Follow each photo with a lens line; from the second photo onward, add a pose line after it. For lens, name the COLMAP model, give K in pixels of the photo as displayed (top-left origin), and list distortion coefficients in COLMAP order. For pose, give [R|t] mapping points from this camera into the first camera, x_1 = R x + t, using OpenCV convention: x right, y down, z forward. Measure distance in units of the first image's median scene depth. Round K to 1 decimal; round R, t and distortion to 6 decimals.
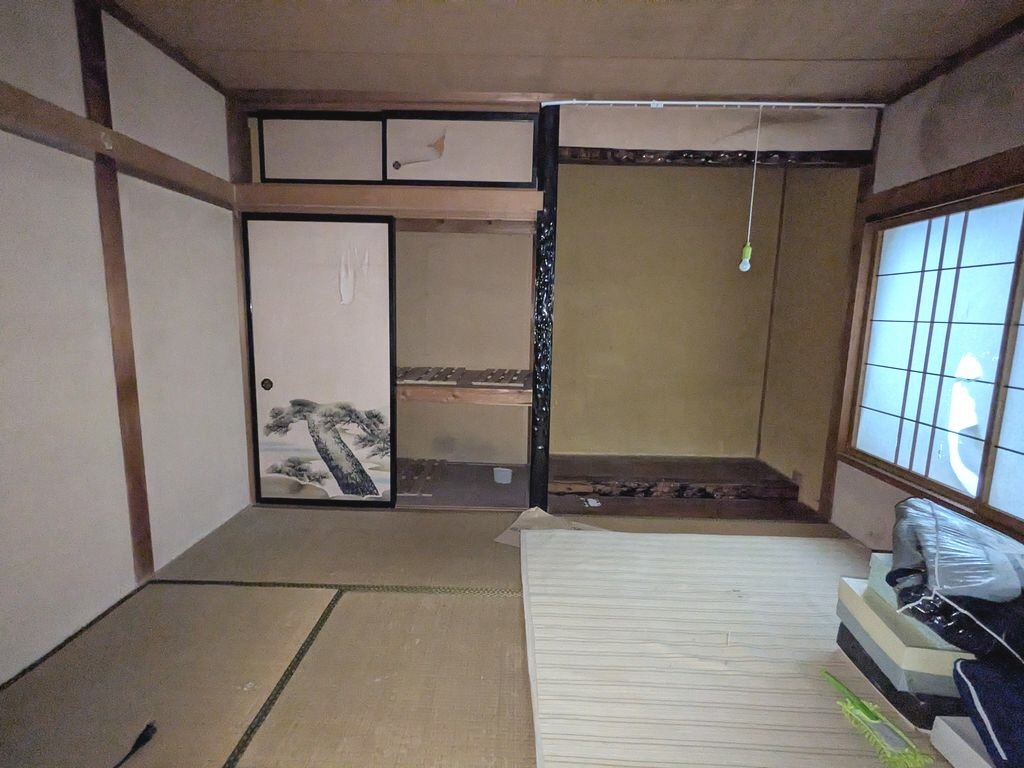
lens RADIAL K [[487.9, 0, 510.8], [0, 487.9, 382.5], [0, 0, 1]] dist [0.001836, -0.000489]
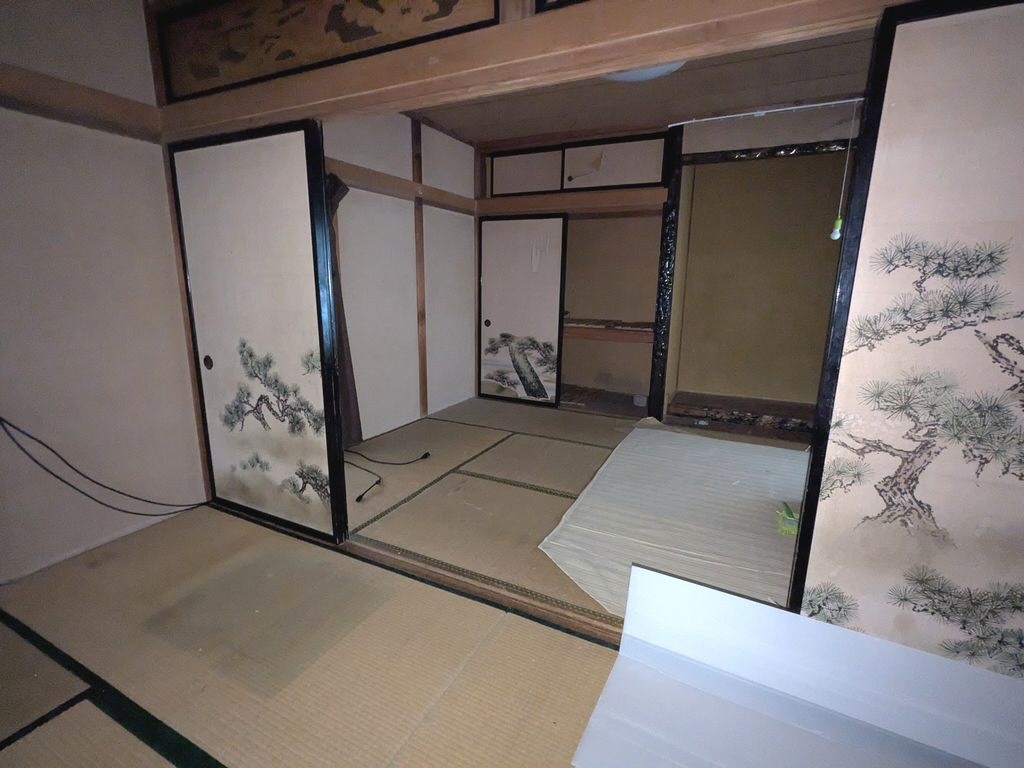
lens RADIAL K [[487.9, 0, 511.8], [0, 487.9, 385.9], [0, 0, 1]] dist [0.001836, -0.000489]
pose [[0.902066, 0.083416, -0.423461, 0.279023], [-0.058682, 0.995739, 0.071141, 0.092154], [0.427590, -0.039324, 0.903117, -0.441056]]
